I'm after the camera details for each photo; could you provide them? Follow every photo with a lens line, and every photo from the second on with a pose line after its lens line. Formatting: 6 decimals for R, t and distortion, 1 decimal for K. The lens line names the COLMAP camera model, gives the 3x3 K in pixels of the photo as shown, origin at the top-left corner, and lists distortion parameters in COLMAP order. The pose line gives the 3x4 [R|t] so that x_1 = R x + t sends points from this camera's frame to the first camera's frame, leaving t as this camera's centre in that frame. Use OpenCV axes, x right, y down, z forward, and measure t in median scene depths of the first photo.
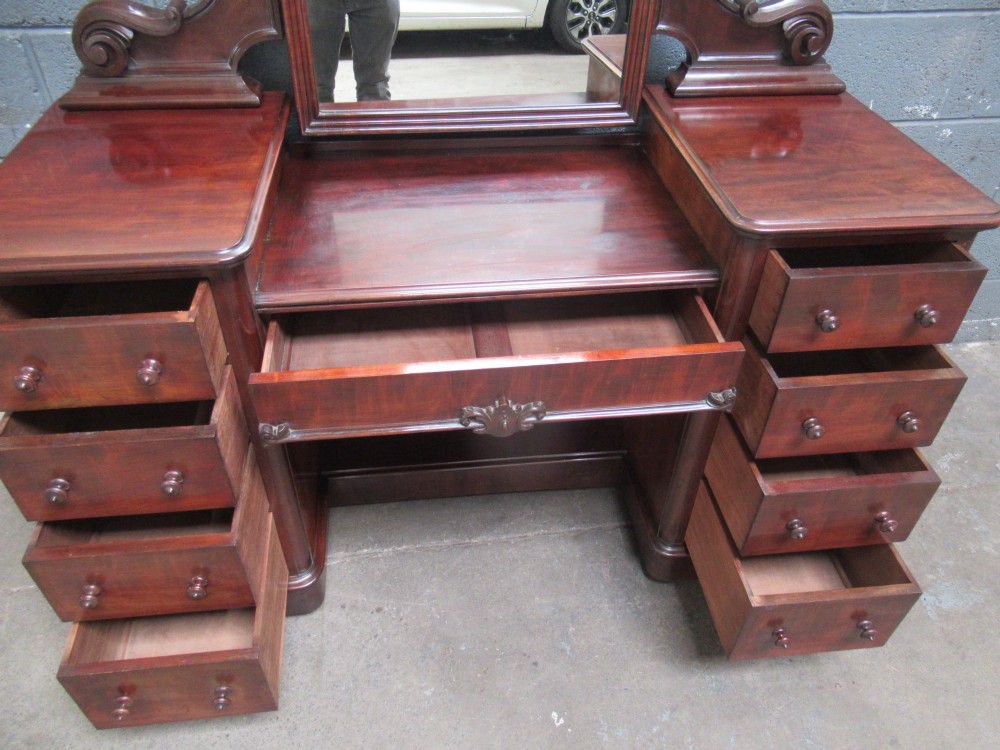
lens RADIAL K [[754.6, 0, 492.4], [0, 754.6, 372.5], [0, 0, 1]] dist [0.000964, 0.005294]
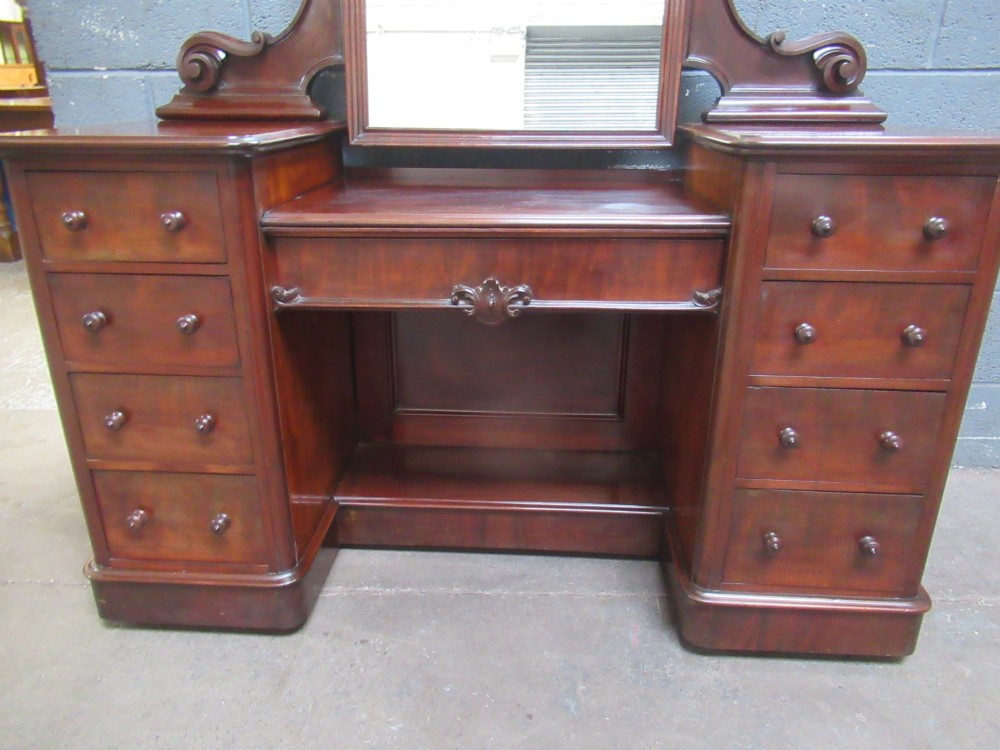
lens RADIAL K [[762.8, 0, 493.1], [0, 762.8, 363.1], [0, 0, 1]] dist [-0.010736, 0.006455]
pose [[0.982672, 0.043983, -0.180058, 0.149768], [-0.102071, 0.939281, -0.327615, 0.301022], [0.154715, 0.340317, 0.927495, 0.100587]]
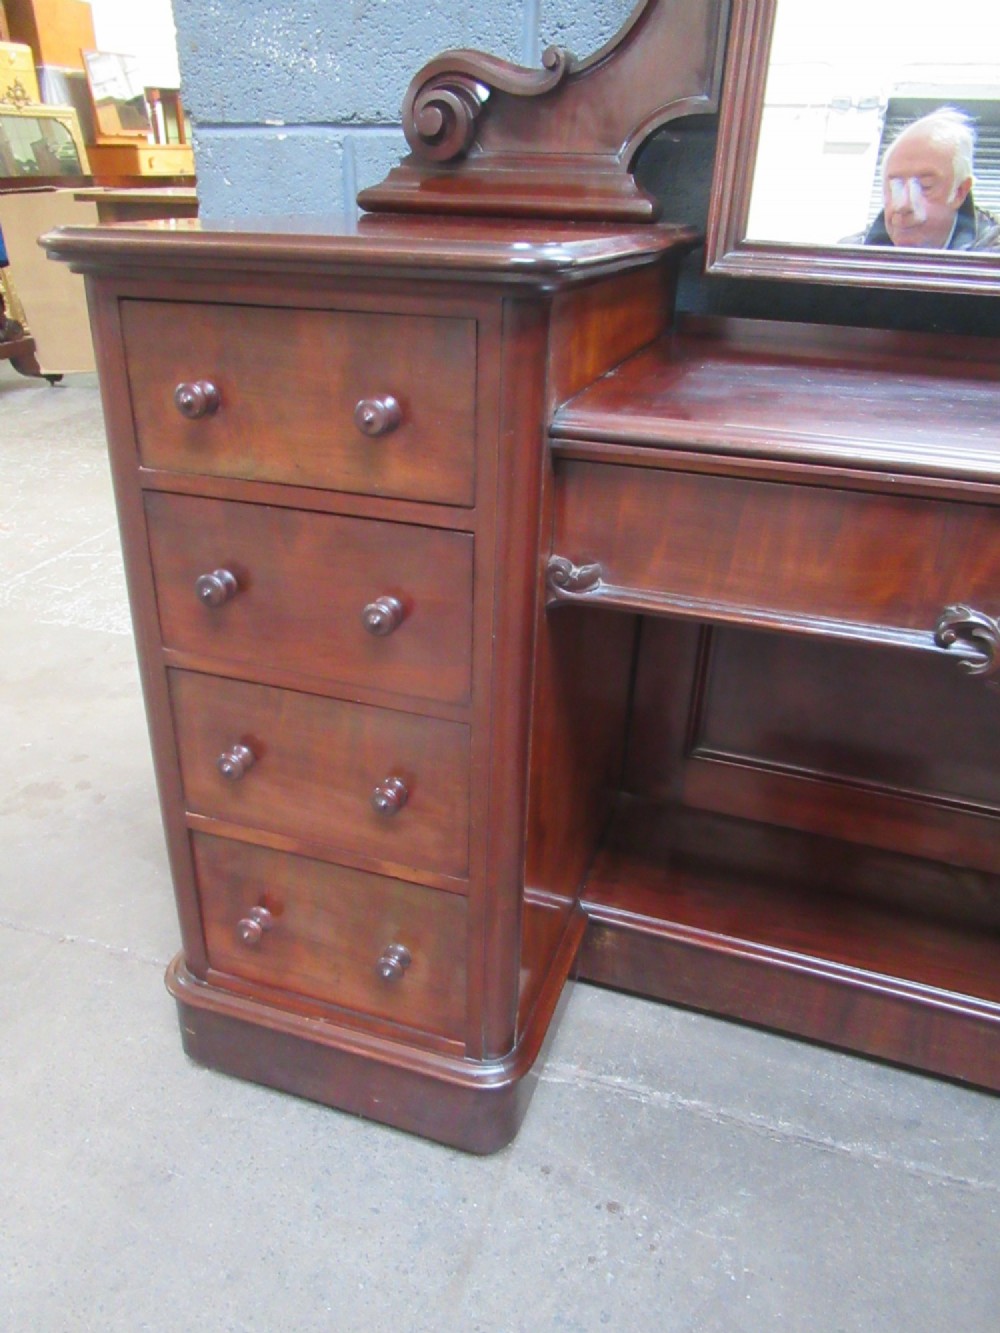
lens RADIAL K [[1005.9, 0, 493.4], [0, 1005.9, 644.2], [0, 0, 1]] dist [0.000964, 0.005294]
pose [[0.899050, 0.191980, -0.393512, -0.038372], [-0.290864, 0.933649, -0.209041, 0.145419], [0.327271, 0.302397, 0.895237, 0.316028]]
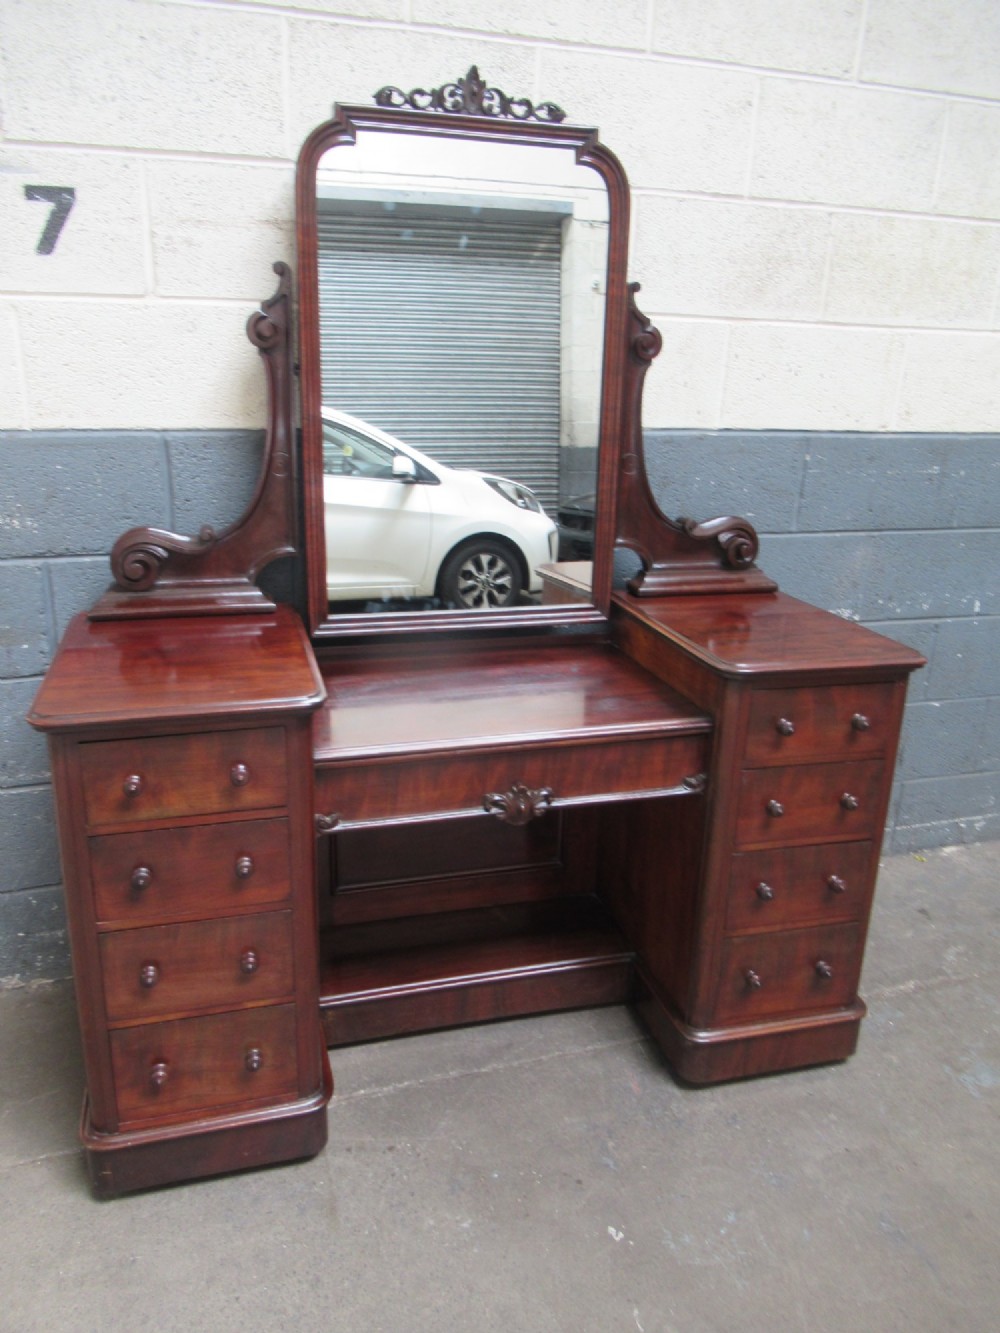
lens RADIAL K [[994.6, 0, 493.8], [0, 994.6, 640.8], [0, 0, 1]] dist [-0.004998, -0.005658]
pose [[0.987567, -0.036393, 0.152928, -0.197025], [0.093390, 0.918373, -0.384537, 0.241300], [-0.126450, 0.394038, 0.910354, -0.298714]]
